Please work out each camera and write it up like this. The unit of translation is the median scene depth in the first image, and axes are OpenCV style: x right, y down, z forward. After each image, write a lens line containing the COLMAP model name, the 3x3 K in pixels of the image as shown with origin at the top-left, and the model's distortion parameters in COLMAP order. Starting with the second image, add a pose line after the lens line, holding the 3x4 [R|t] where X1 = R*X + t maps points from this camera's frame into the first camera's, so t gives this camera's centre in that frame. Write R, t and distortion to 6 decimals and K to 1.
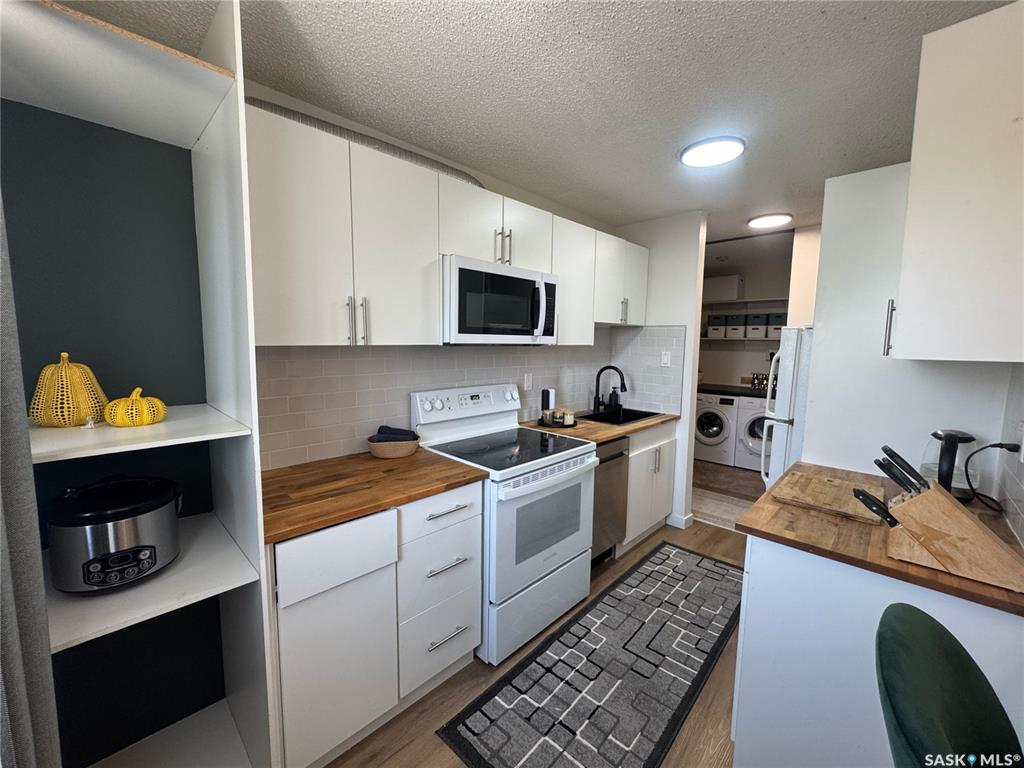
lens RADIAL K [[409.6, 0, 510.4], [0, 409.6, 383.2], [0, 0, 1]] dist [-0.006870, 0.000834]
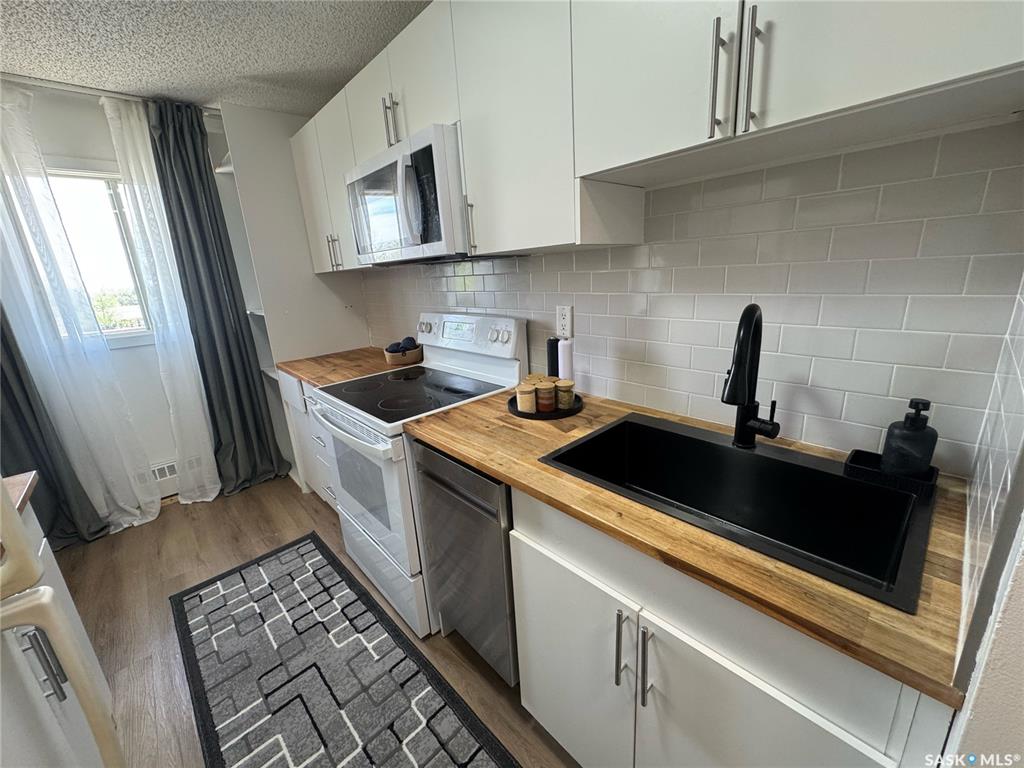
lens RADIAL K [[409.6, 0, 508.5], [0, 409.6, 380.4], [0, 0, 1]] dist [-0.006870, 0.000834]
pose [[-0.056745, 0.255555, -0.965128, 0.893626], [-0.039230, 0.965368, 0.257926, -0.095551], [0.997618, 0.052498, -0.044754, 1.413870]]
